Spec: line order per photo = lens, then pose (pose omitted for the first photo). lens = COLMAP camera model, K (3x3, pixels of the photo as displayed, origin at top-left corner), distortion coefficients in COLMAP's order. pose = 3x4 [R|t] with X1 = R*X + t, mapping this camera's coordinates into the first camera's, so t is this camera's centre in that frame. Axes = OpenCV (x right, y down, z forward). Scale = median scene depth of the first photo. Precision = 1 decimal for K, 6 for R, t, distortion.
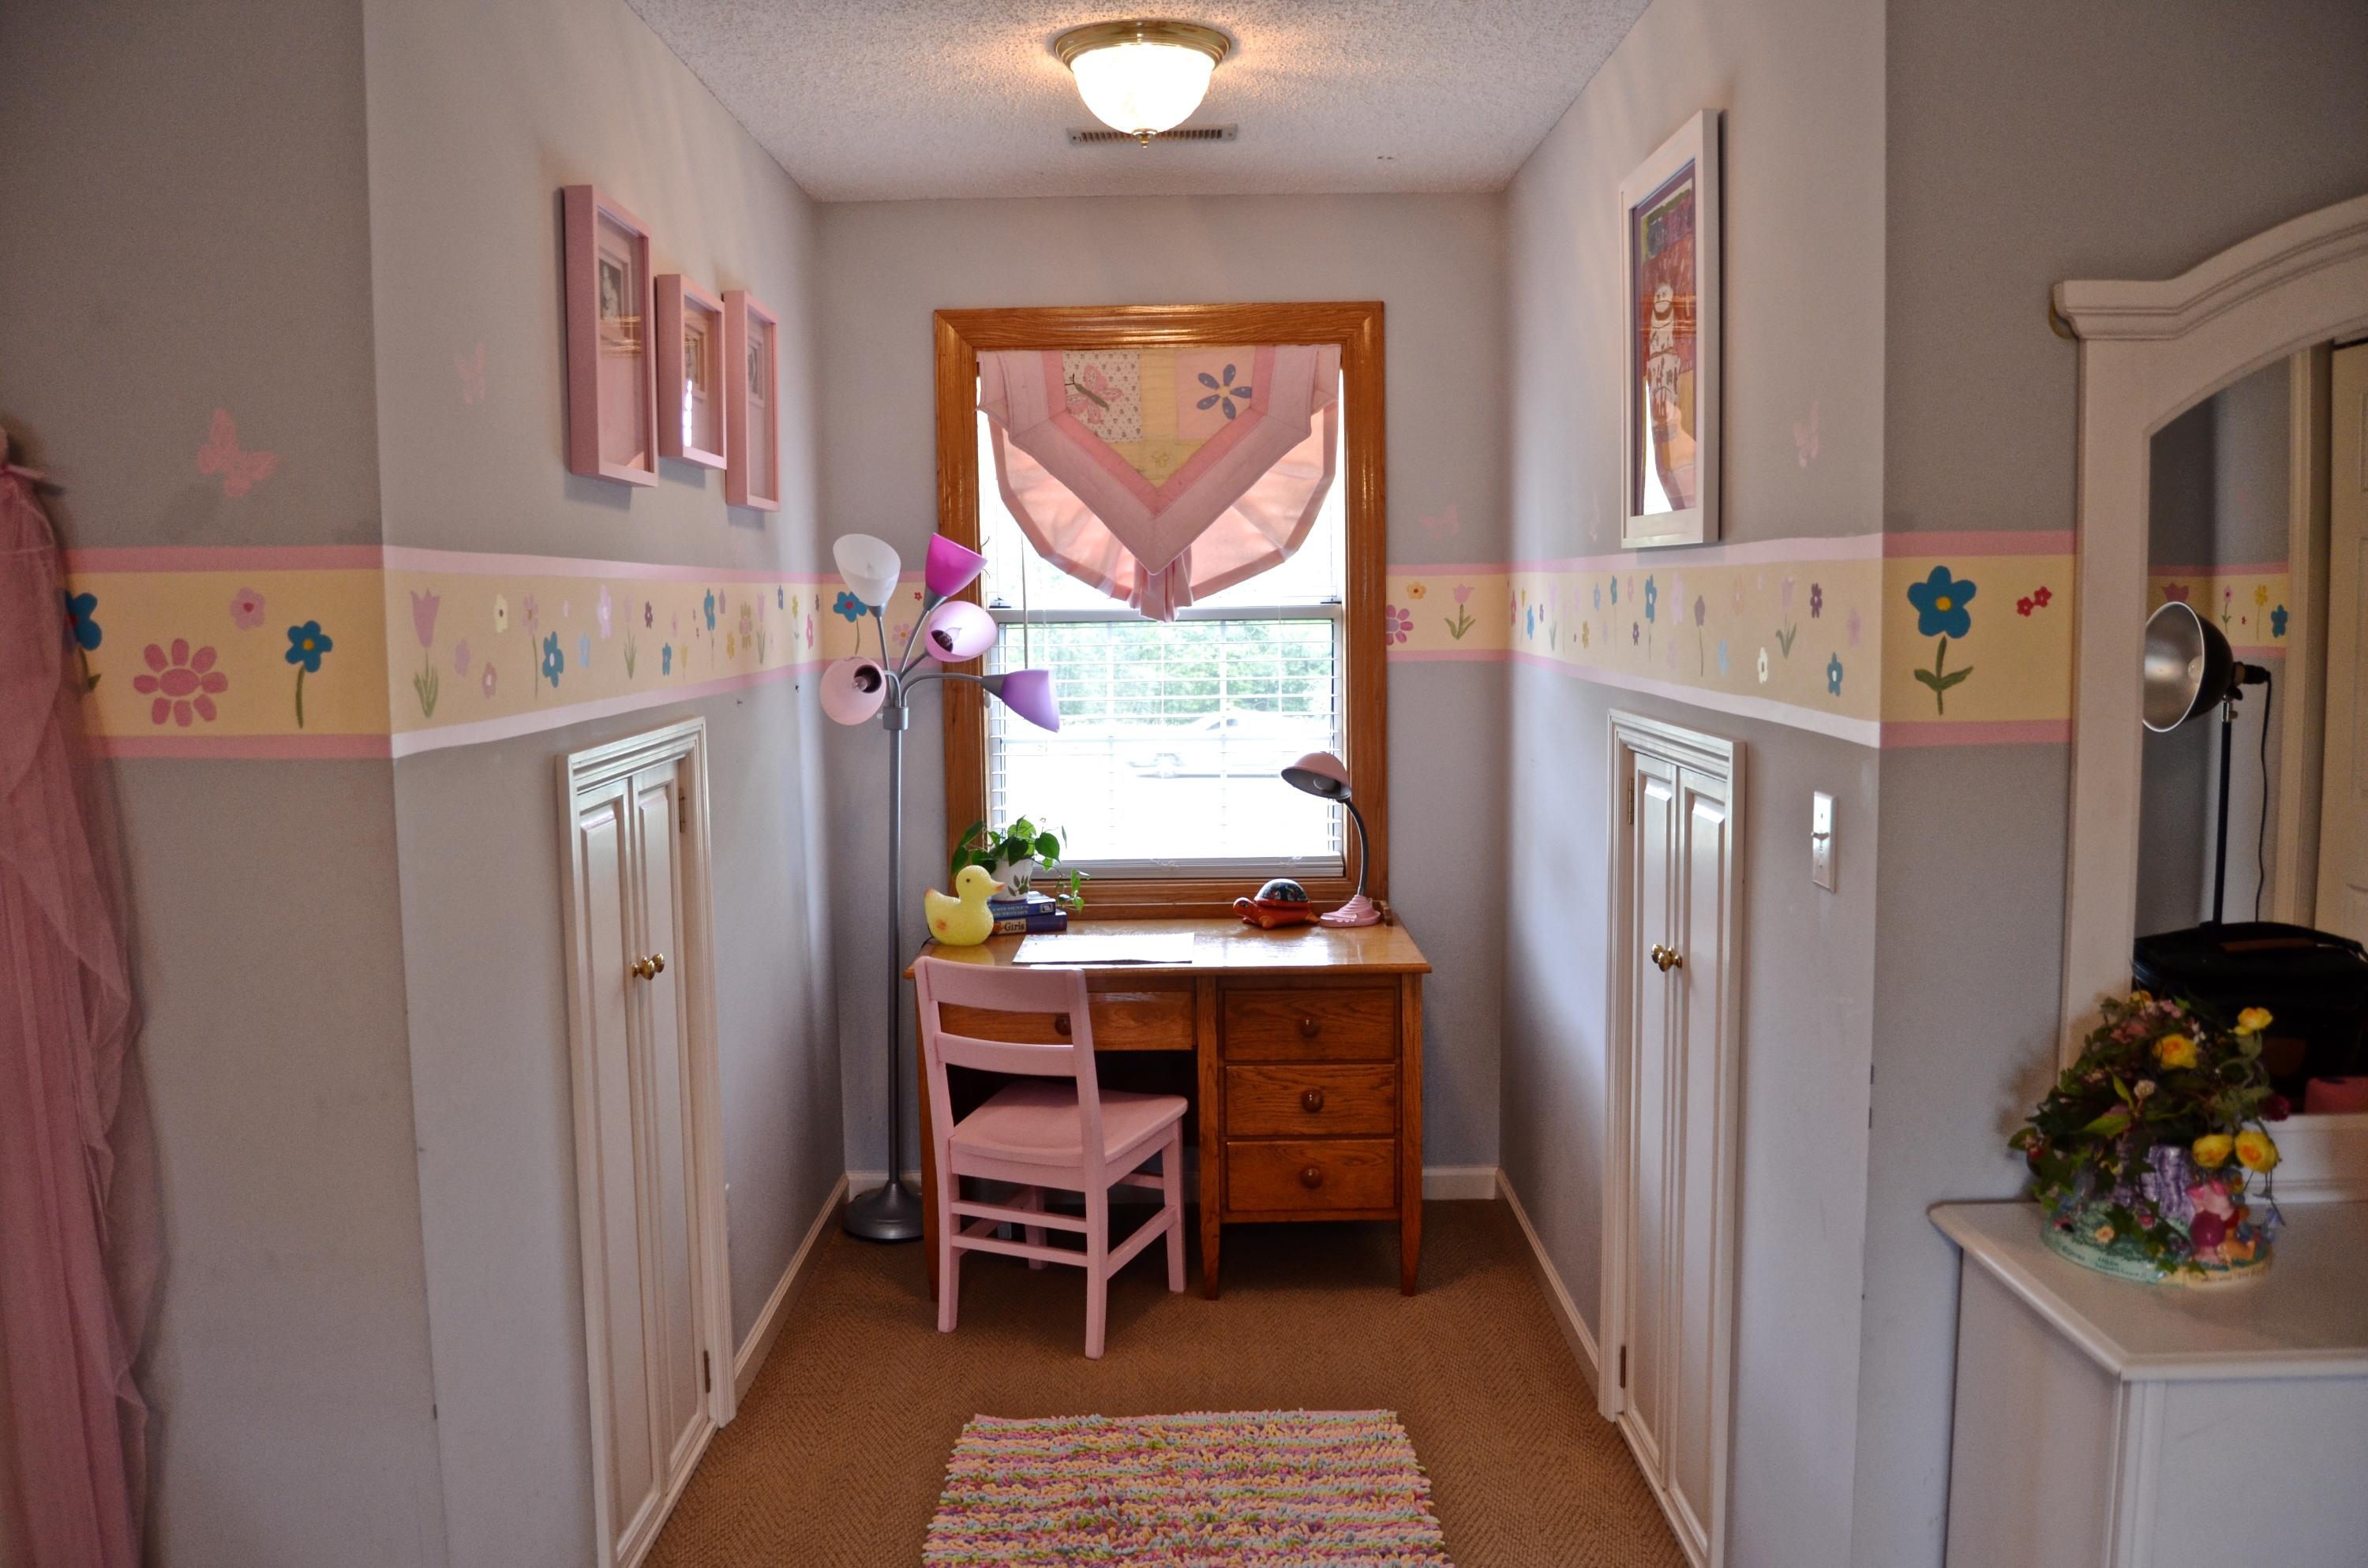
lens RADIAL K [[1853.4, 0, 1185.3], [0, 1853.4, 795.8], [0, 0, 1]] dist [-0.096844, 0.043402]
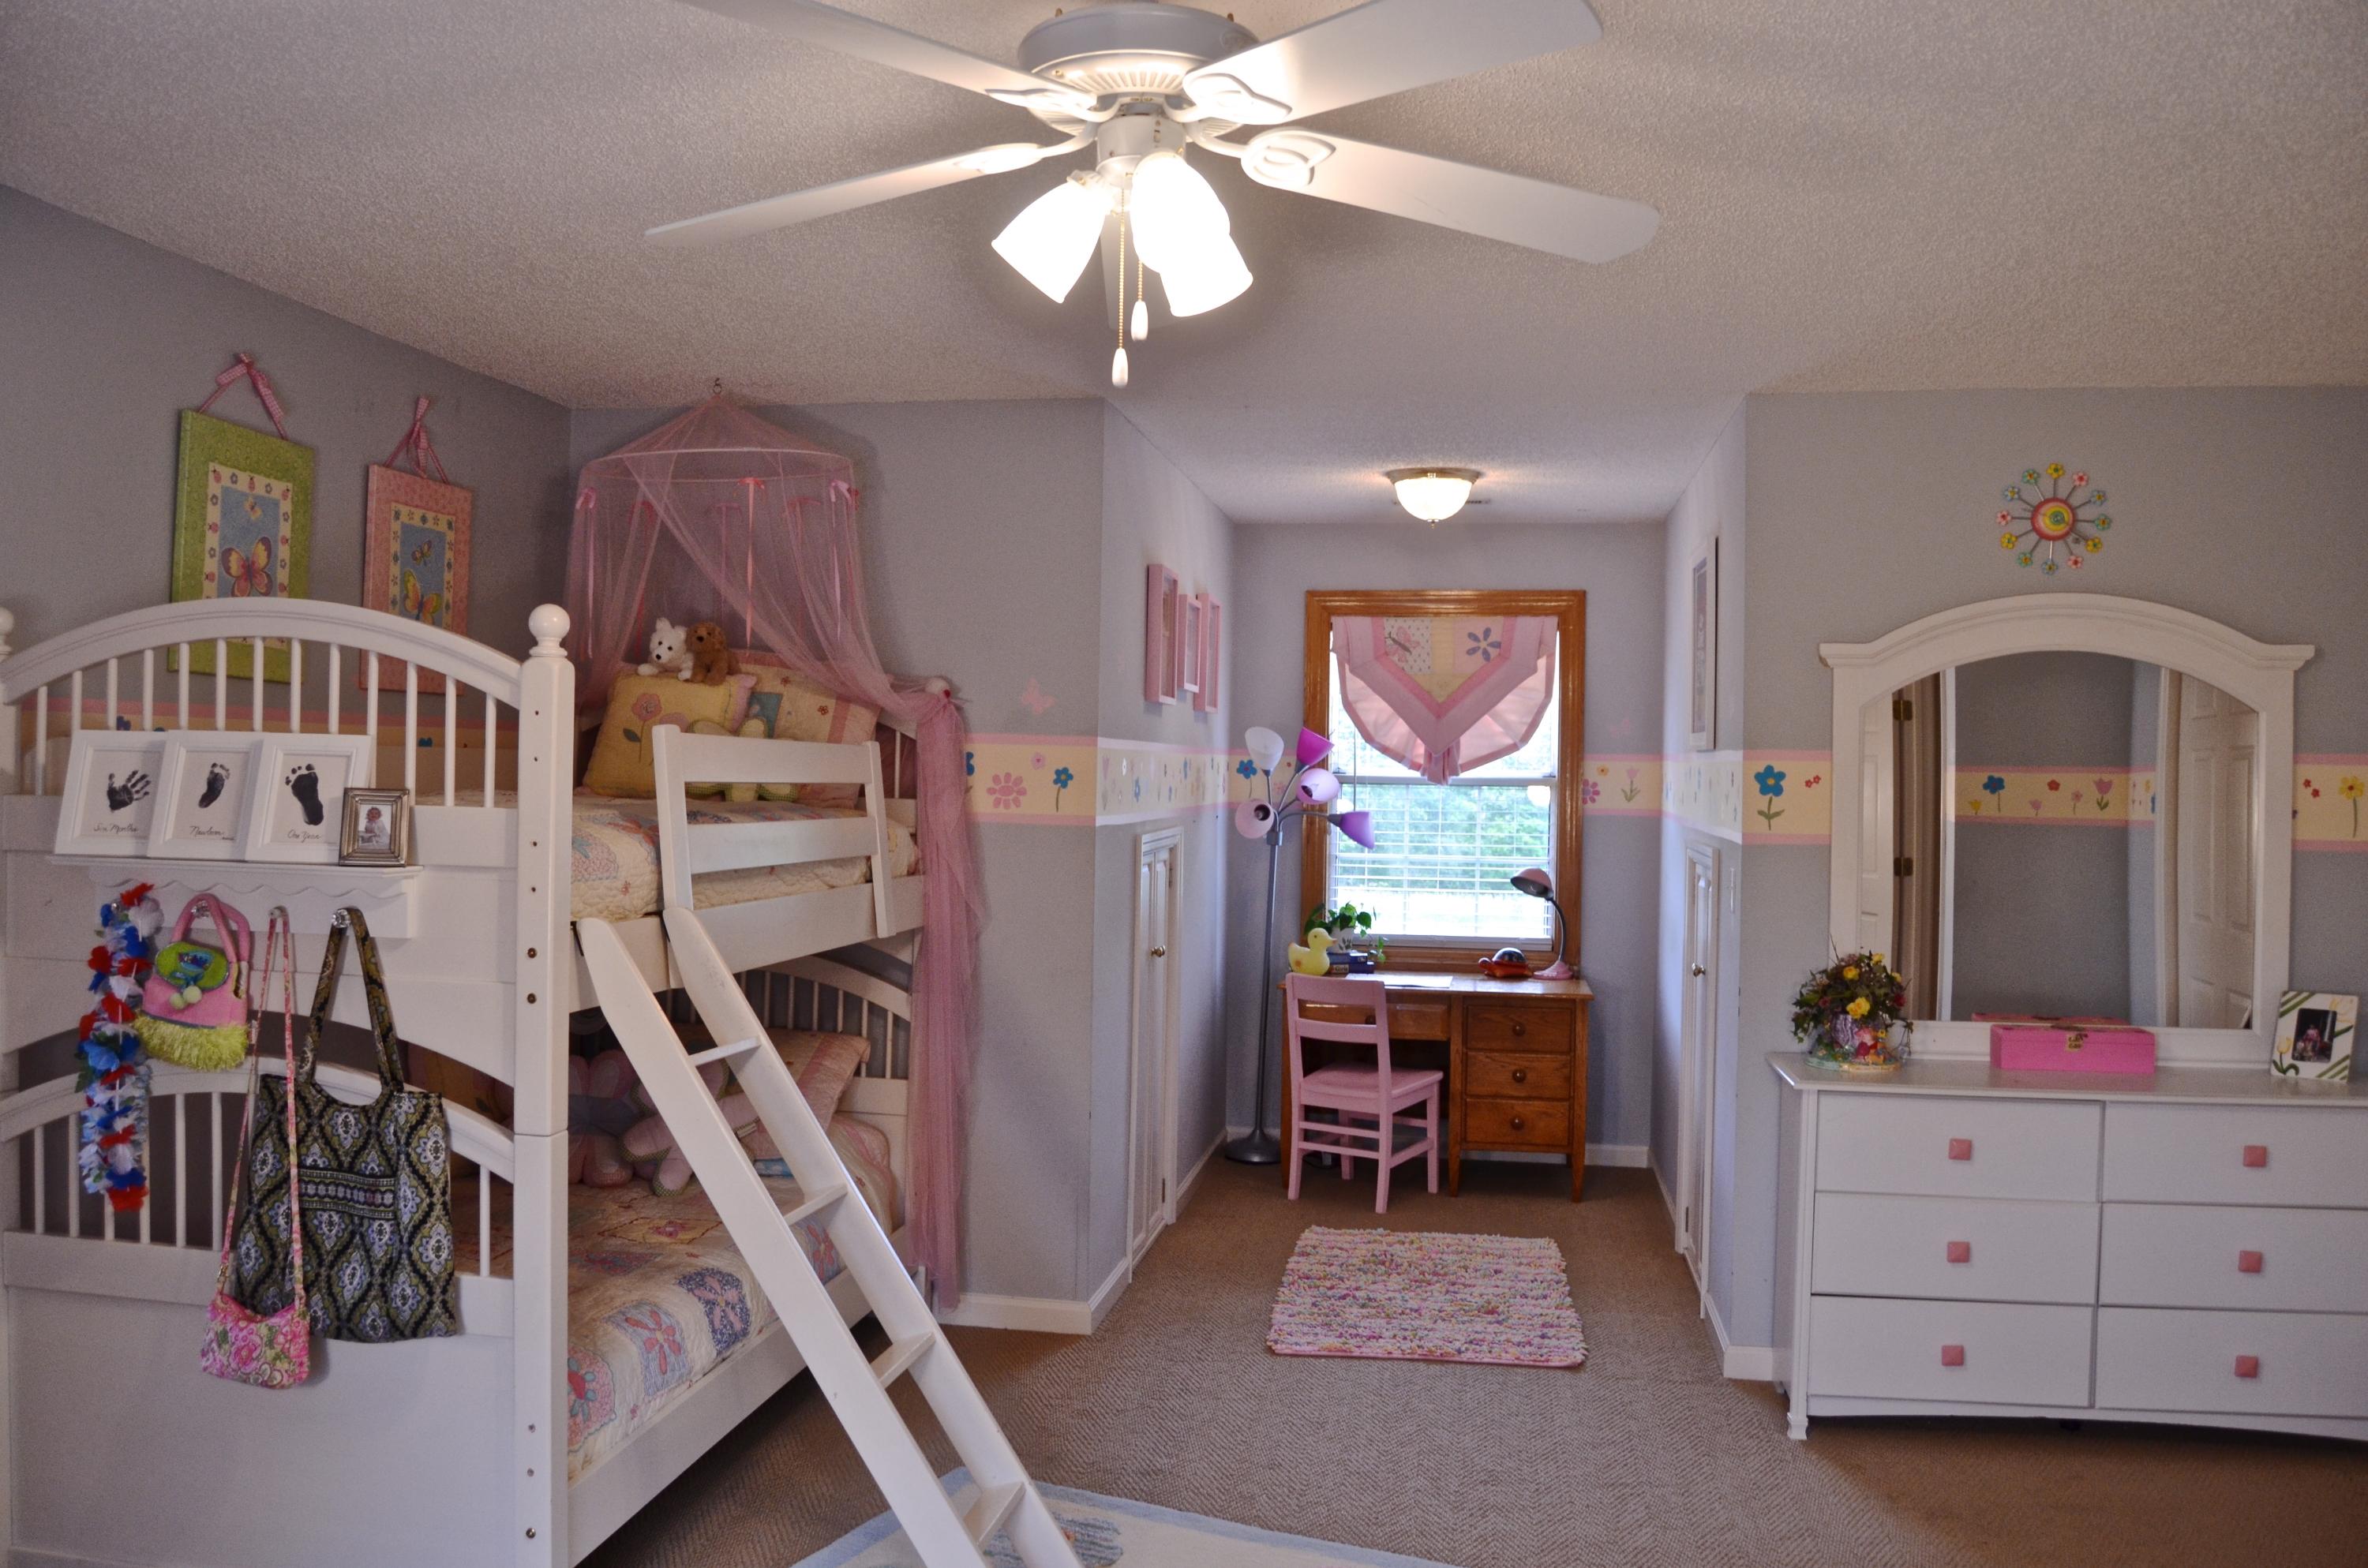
lens RADIAL K [[1853.4, 0, 1172.0], [0, 1853.4, 785.2], [0, 0, 1]] dist [-0.096844, 0.043402]
pose [[0.984863, 0.031329, -0.170478, 0.035657], [-0.047657, 0.994568, -0.092542, 0.073771], [0.166653, 0.099266, 0.981006, -0.688187]]
